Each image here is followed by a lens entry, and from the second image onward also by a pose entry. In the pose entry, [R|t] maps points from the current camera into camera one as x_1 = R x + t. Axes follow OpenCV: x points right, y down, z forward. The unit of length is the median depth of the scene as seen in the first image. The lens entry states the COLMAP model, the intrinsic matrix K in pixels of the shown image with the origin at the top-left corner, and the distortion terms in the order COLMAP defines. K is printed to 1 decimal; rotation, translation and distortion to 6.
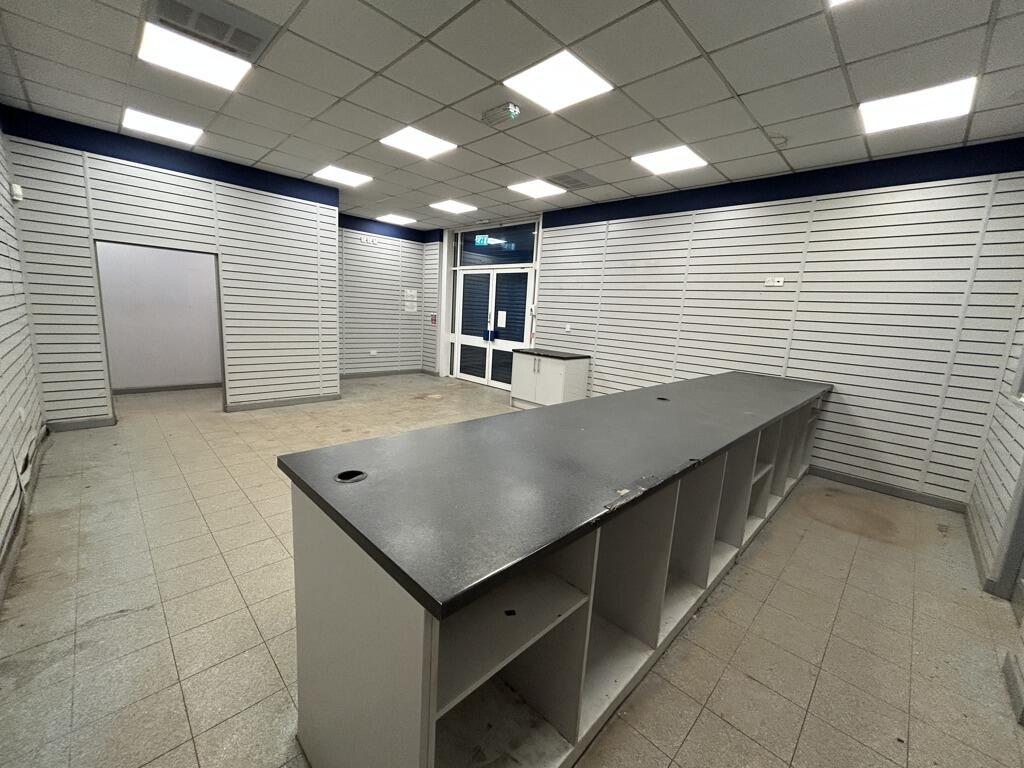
lens RADIAL K [[413.4, 0, 514.1], [0, 413.4, 382.7], [0, 0, 1]] dist [-0.002634, -0.000789]
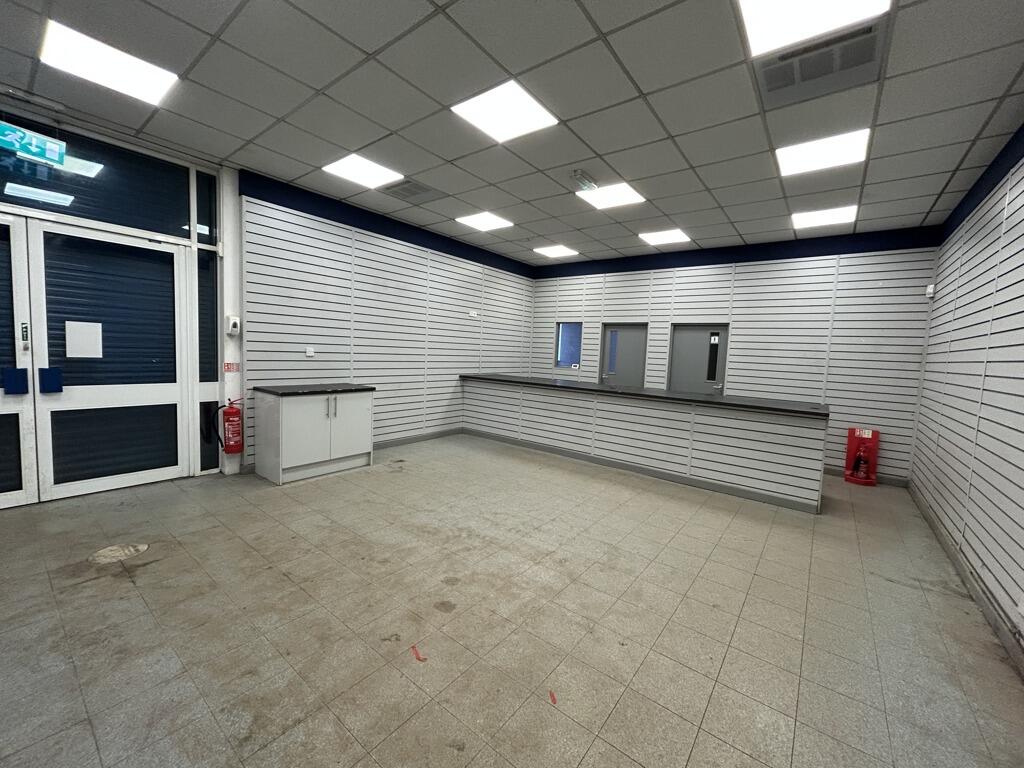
lens RADIAL K [[413.4, 0, 512.9], [0, 413.4, 382.5], [0, 0, 1]] dist [-0.002634, -0.000789]
pose [[-0.125843, -0.143254, 0.981653, -0.763080], [0.118100, 0.980319, 0.158199, -0.179426], [-0.984995, 0.135841, -0.106447, 0.857998]]
